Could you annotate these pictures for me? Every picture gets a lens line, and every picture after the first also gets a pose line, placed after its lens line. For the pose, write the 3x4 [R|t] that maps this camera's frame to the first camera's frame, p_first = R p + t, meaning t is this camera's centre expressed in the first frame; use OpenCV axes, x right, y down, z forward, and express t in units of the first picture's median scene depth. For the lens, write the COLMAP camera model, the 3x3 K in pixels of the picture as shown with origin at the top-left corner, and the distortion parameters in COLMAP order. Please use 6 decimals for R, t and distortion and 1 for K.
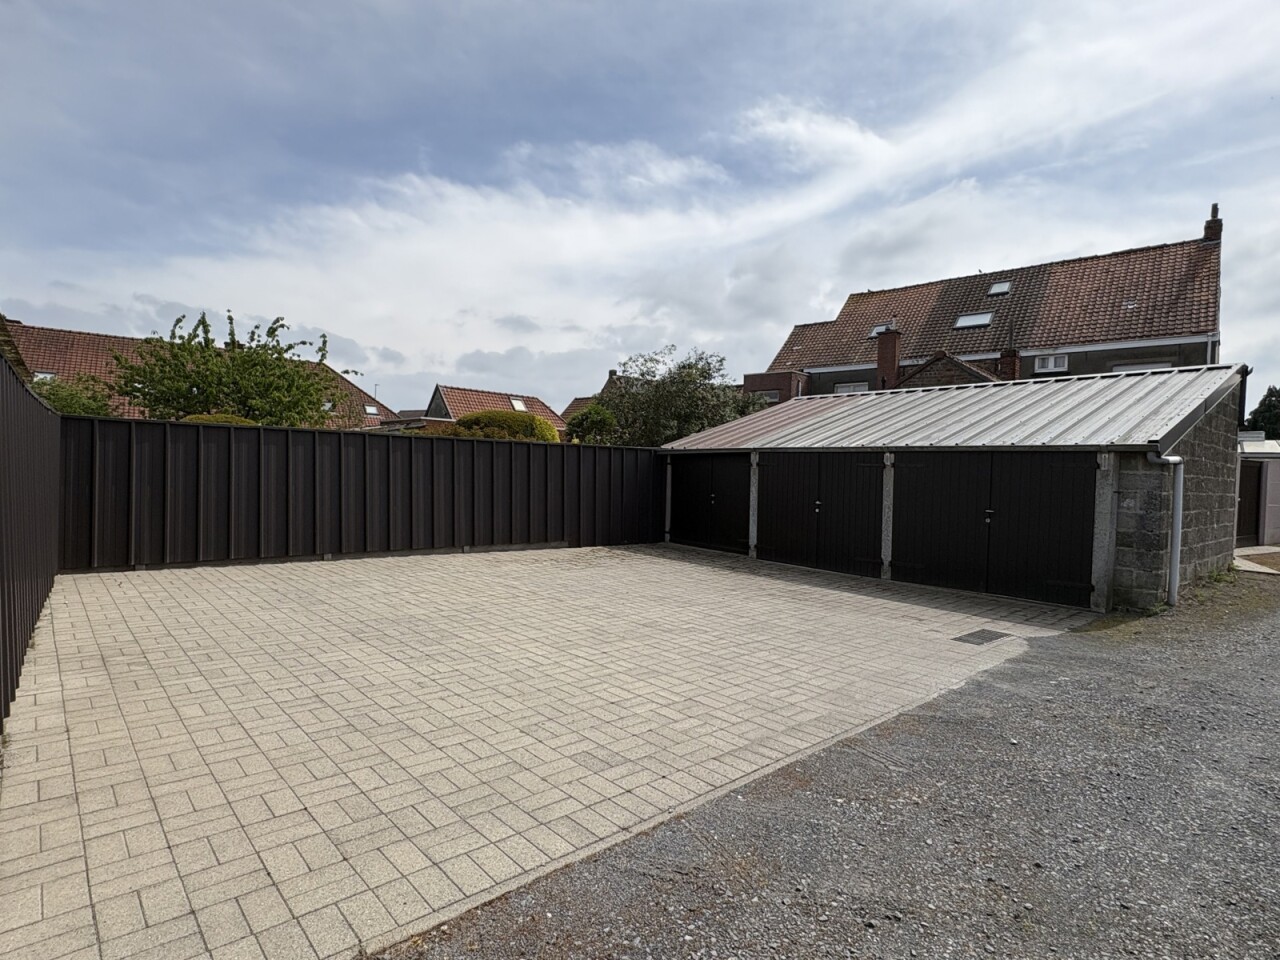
lens RADIAL K [[676.0, 0, 641.3], [0, 676.0, 483.4], [0, 0, 1]] dist [-0.007546, -0.000254]
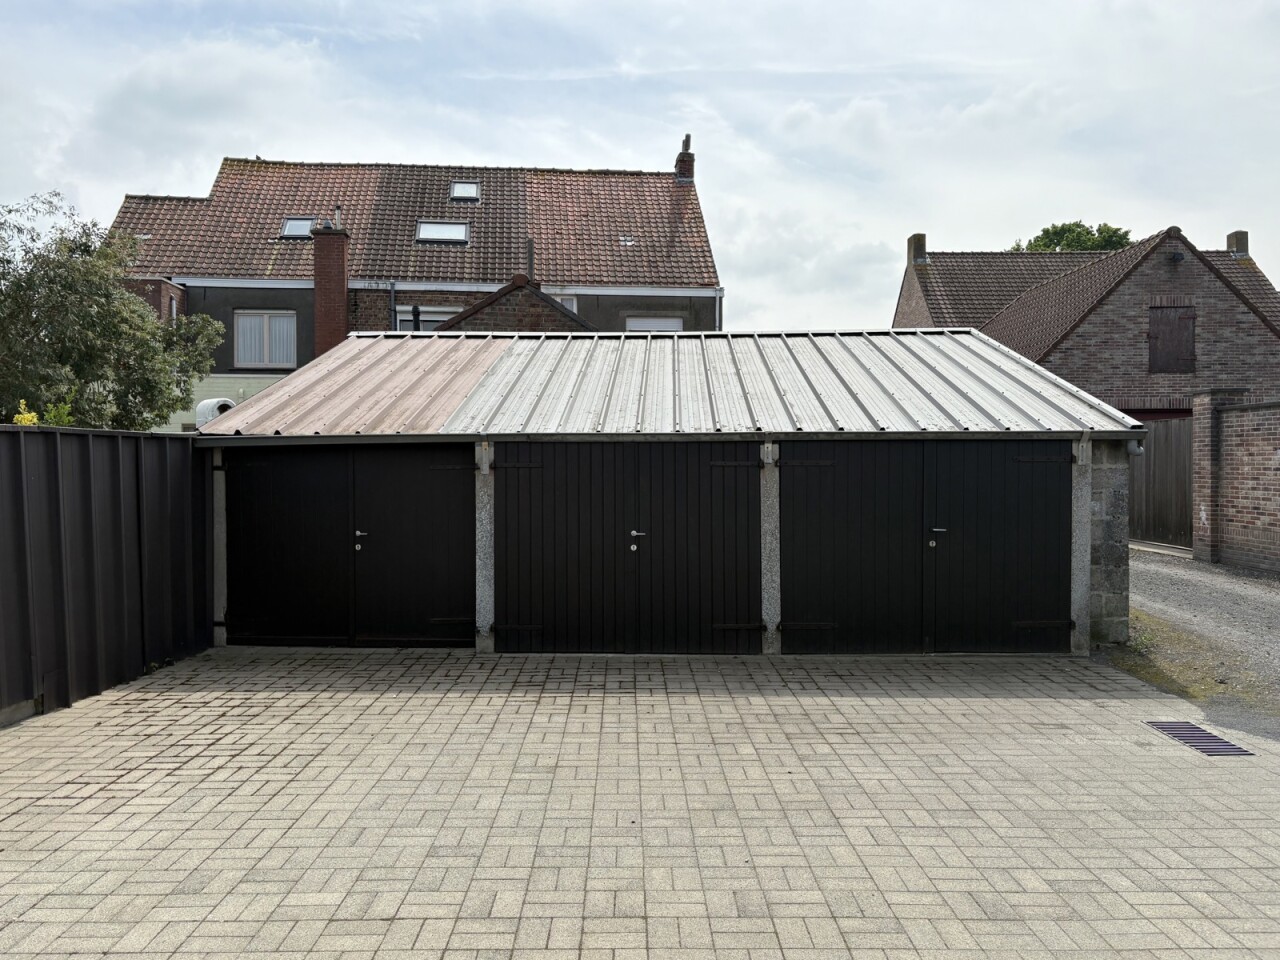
lens RADIAL K [[983.8, 0, 640.3], [0, 983.8, 477.7], [0, 0, 1]] dist [0.035439, -0.015554]
pose [[0.662635, -0.046961, 0.747468, -0.269859], [0.036400, 0.998872, 0.030488, -0.033699], [-0.748057, 0.007005, 0.663597, 0.379732]]
